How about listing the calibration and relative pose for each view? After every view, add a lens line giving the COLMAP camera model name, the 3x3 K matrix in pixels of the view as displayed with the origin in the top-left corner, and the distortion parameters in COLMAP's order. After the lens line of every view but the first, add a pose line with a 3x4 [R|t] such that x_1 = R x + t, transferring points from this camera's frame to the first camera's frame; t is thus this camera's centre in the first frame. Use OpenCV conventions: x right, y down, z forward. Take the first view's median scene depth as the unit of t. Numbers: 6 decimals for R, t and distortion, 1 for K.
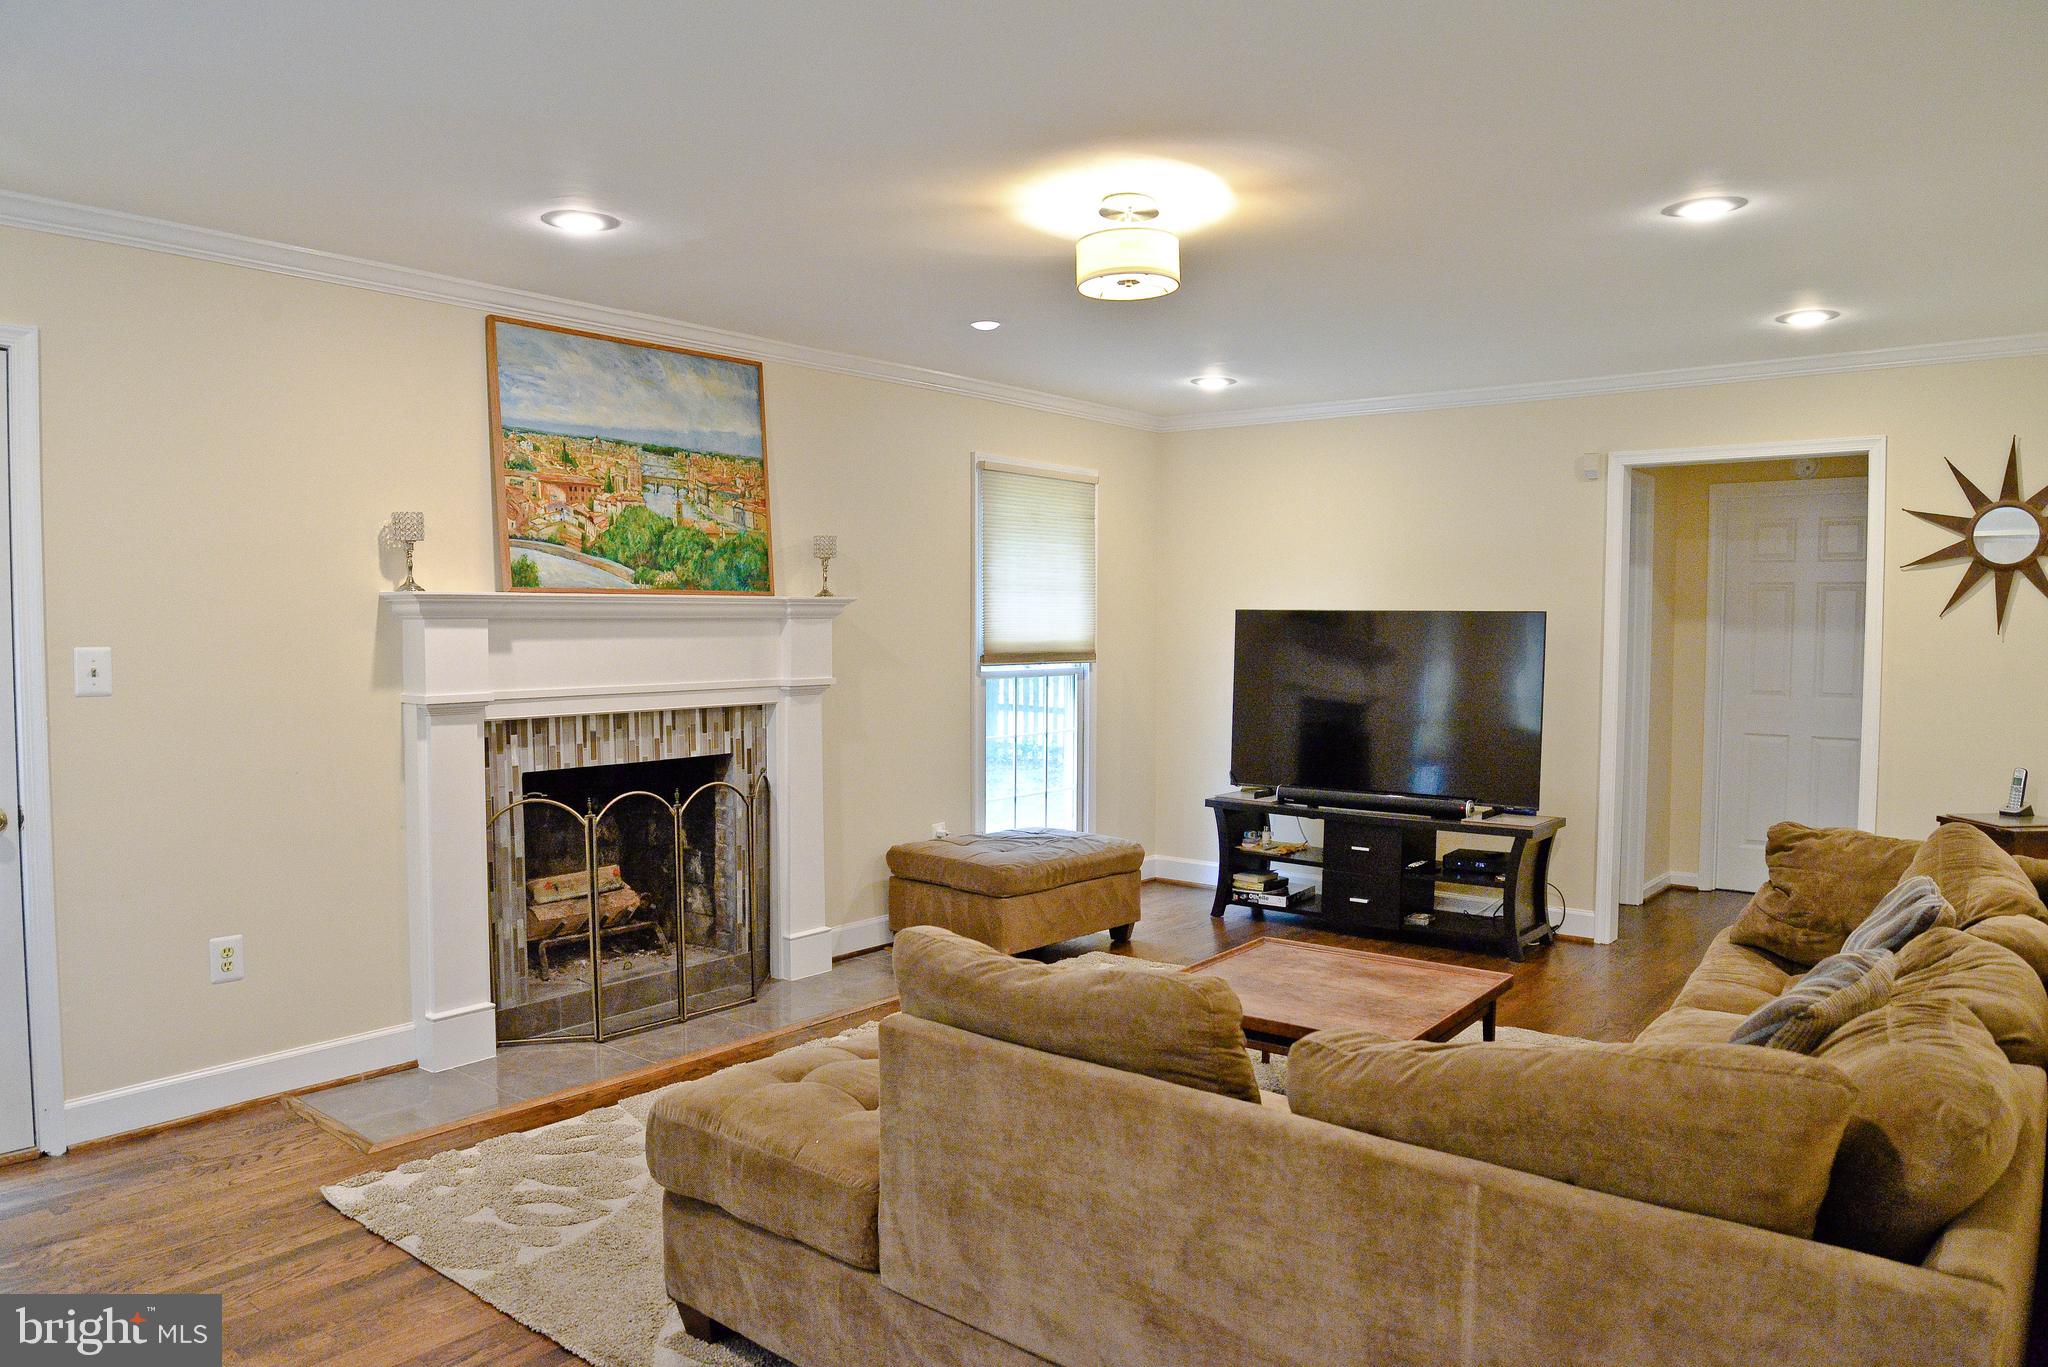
lens RADIAL K [[1390.4, 0, 1024.0], [0, 1390.4, 683.5], [0, 0, 1]] dist [-0.094604, 0.040521]
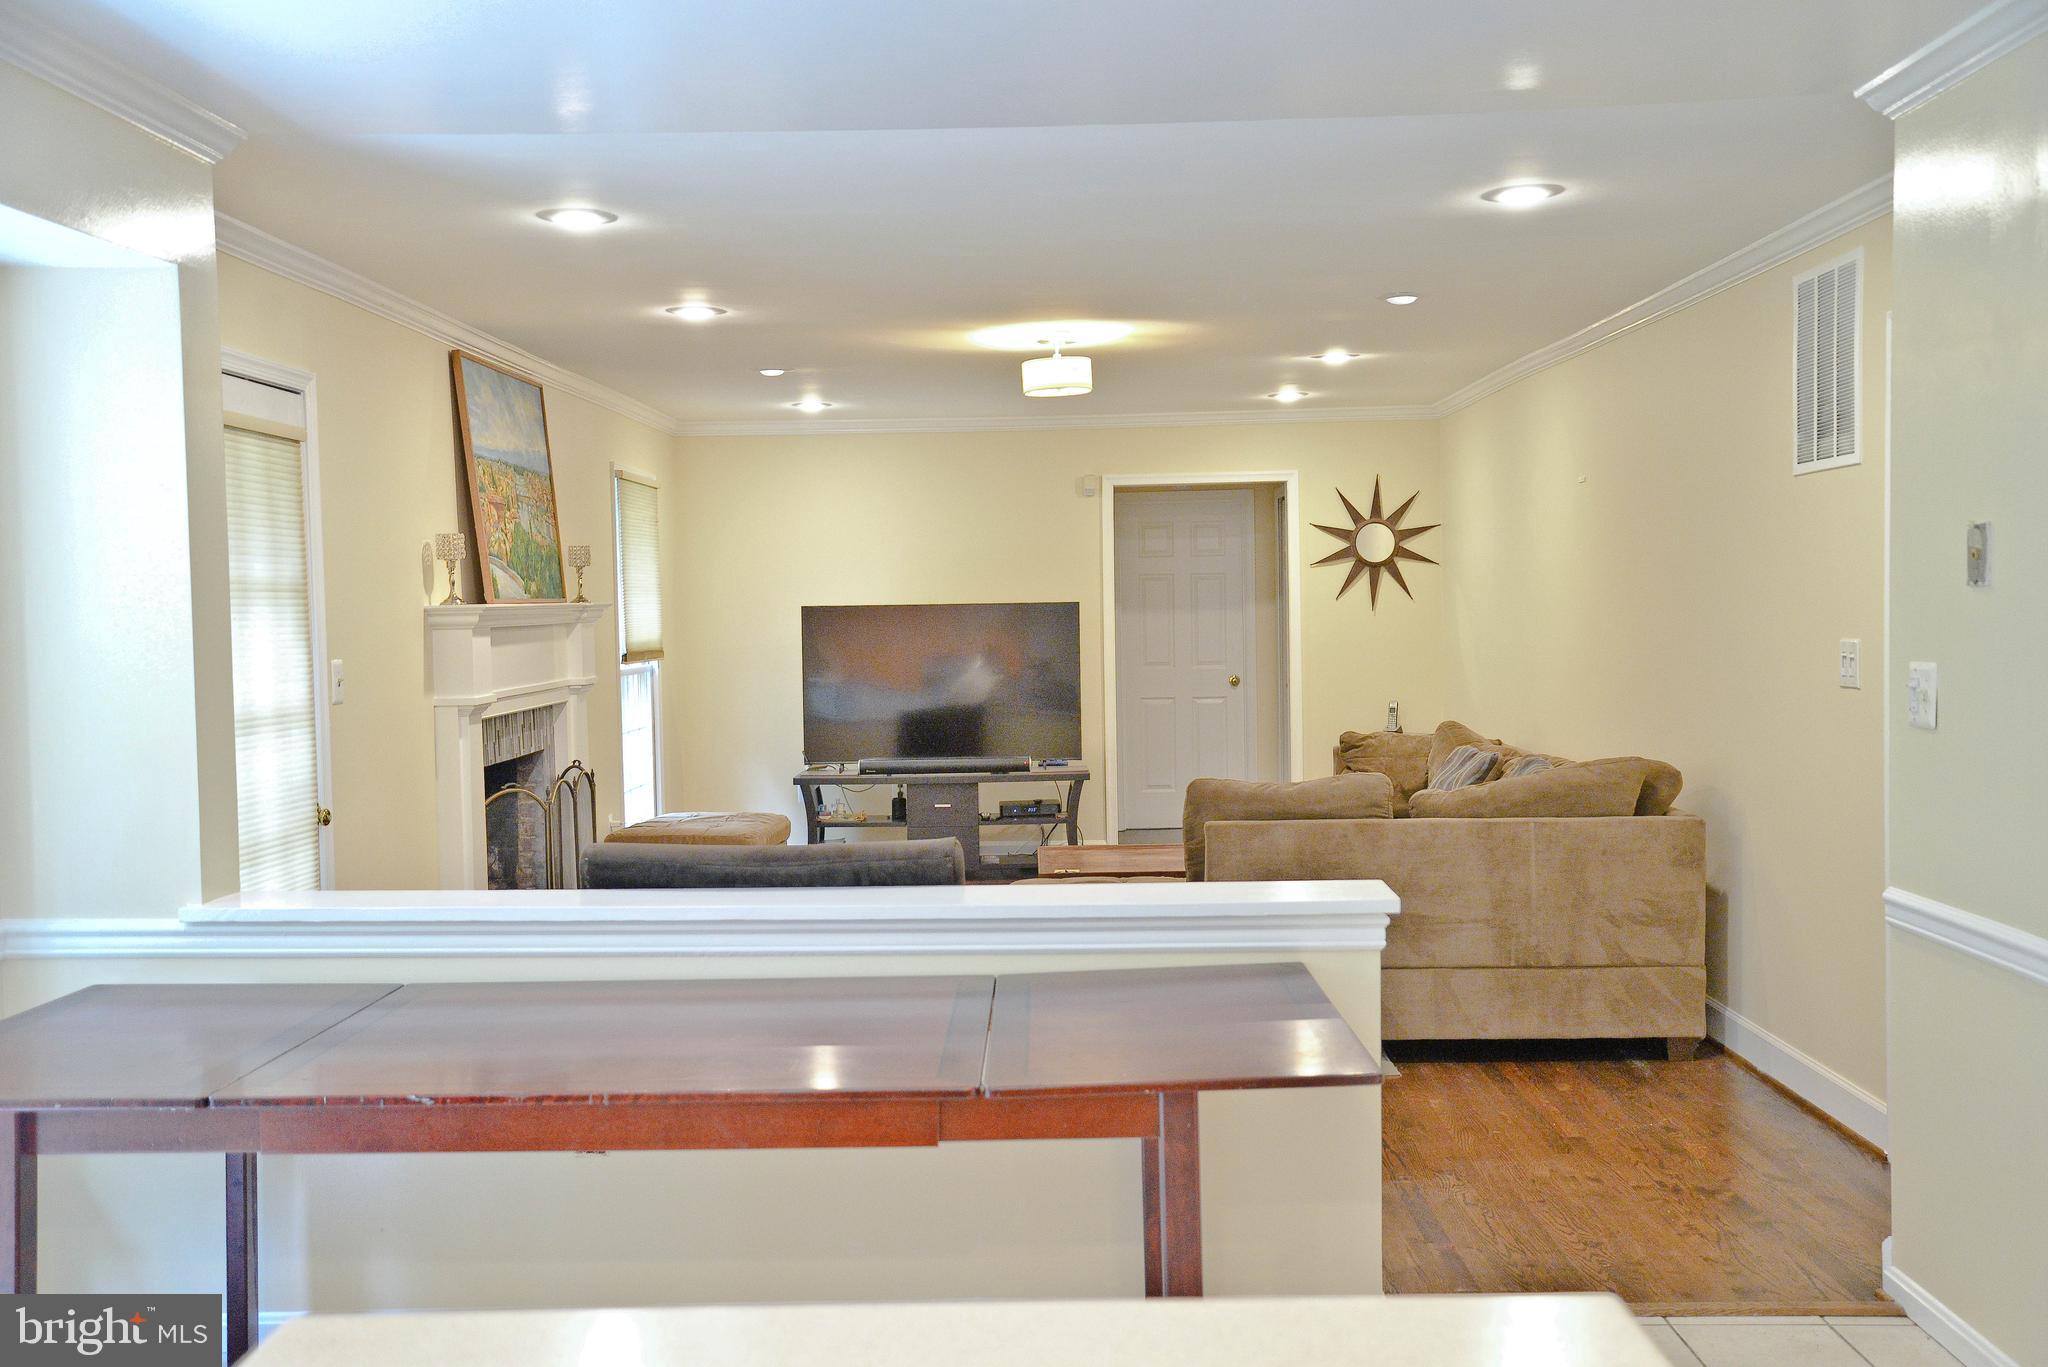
lens RADIAL K [[1929.6, 0, 1024.0], [0, 1929.6, 683.5], [0, 0, 1]] dist [0.054666, -0.001202]
pose [[0.792252, -0.044774, 0.608549, -0.855350], [0.049833, 0.998720, 0.008604, 0.005246], [-0.608155, 0.023509, 0.793470, -0.436233]]
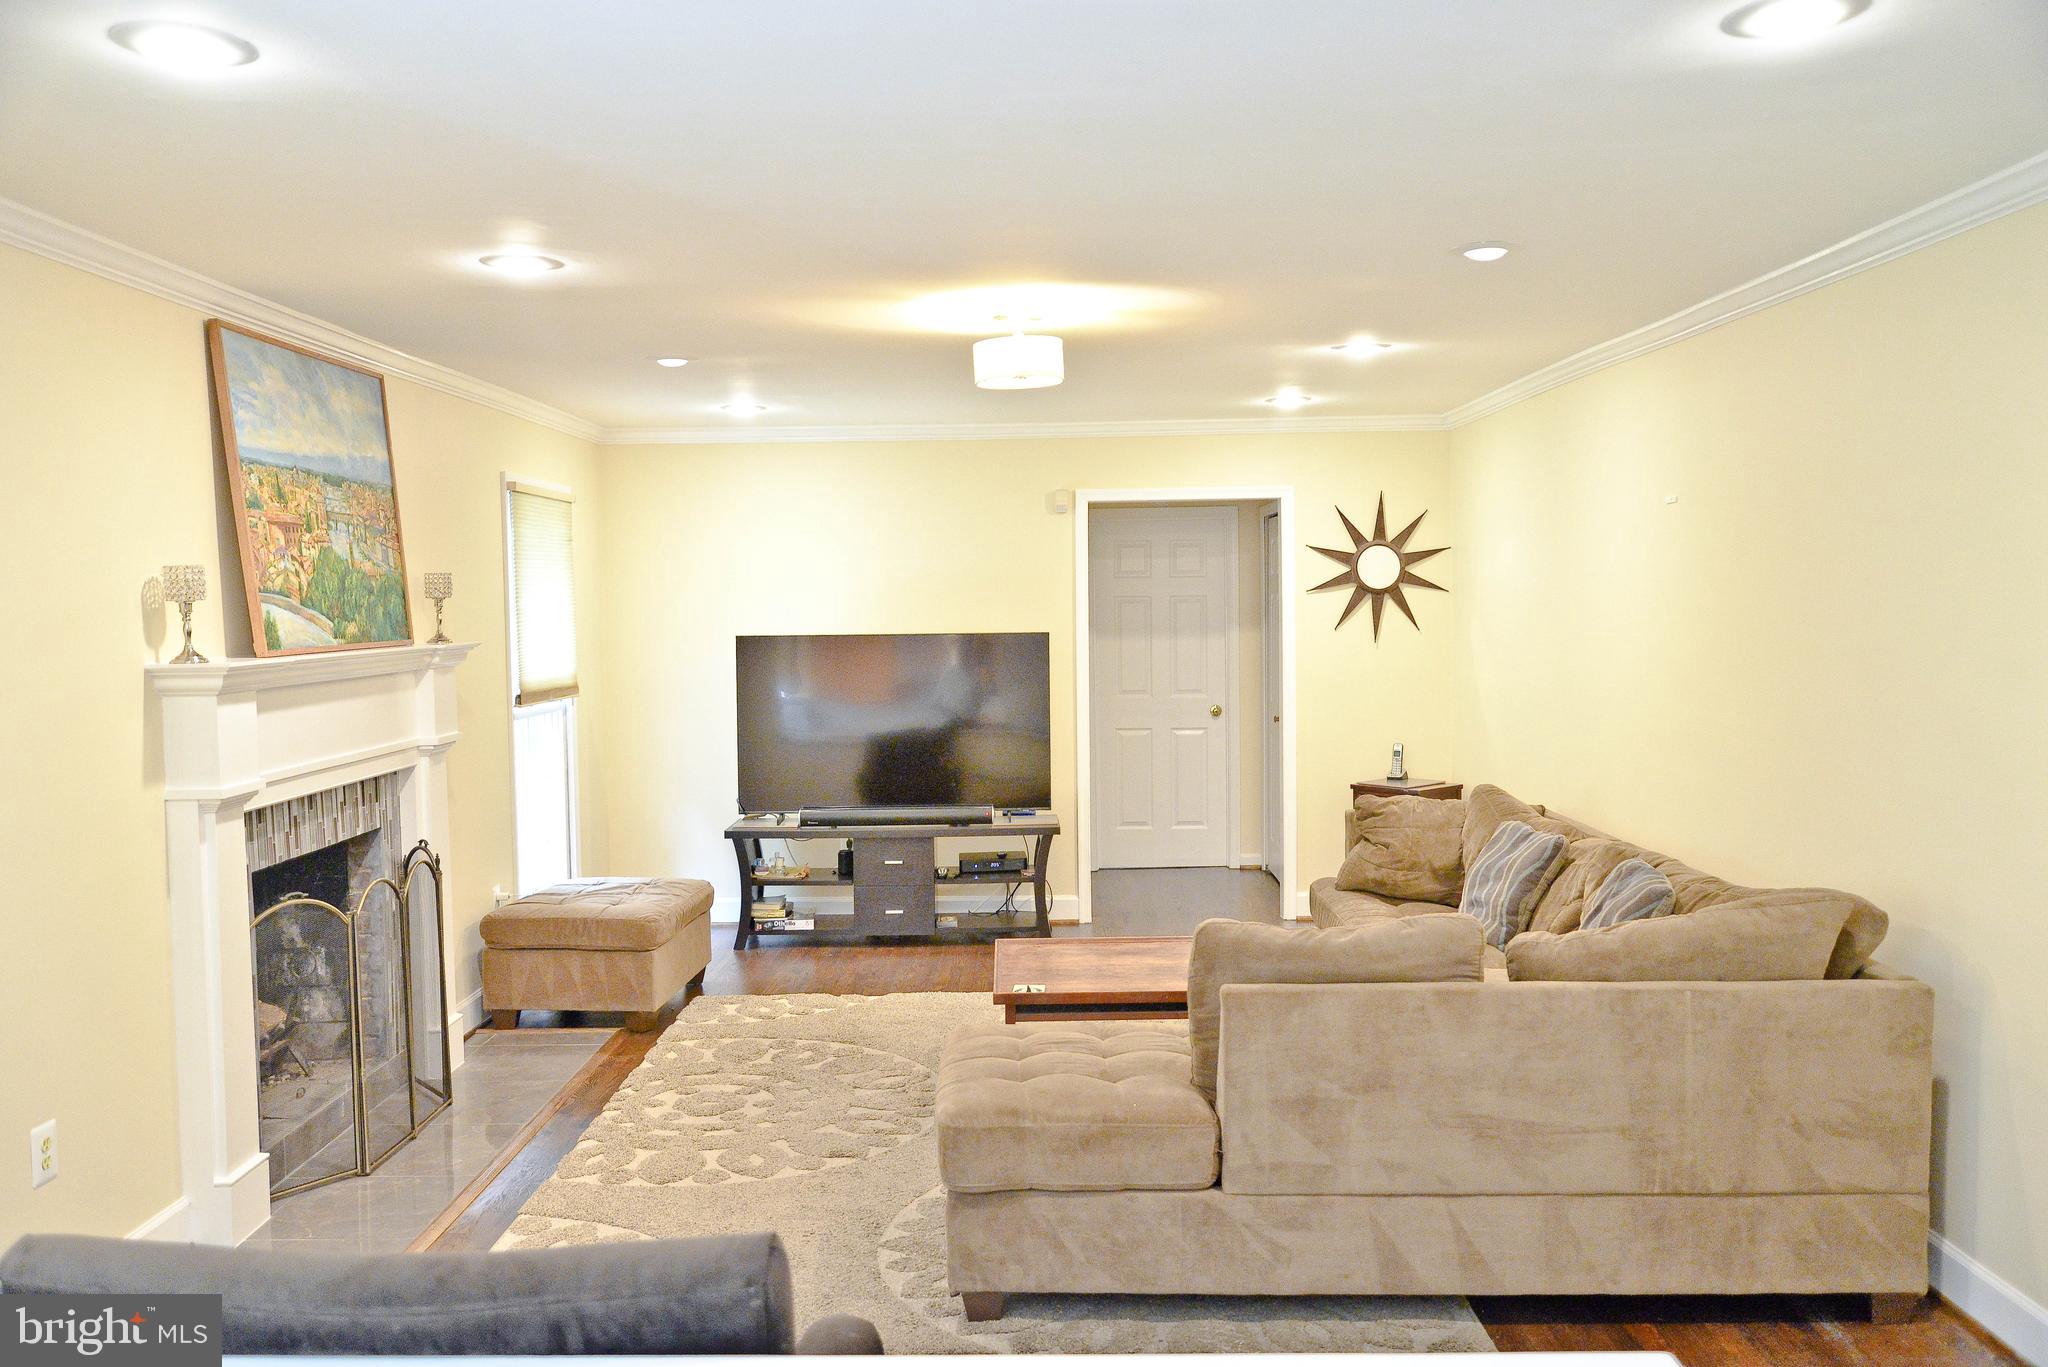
lens RADIAL K [[1667.2, 0, 1024.0], [0, 1667.2, 683.5], [0, 0, 1]] dist [0.001143, 0.008373]
pose [[0.786106, -0.046277, 0.616356, -0.550363], [0.045406, 0.998823, 0.017081, -0.040307], [-0.616421, 0.014559, 0.787282, -0.073284]]
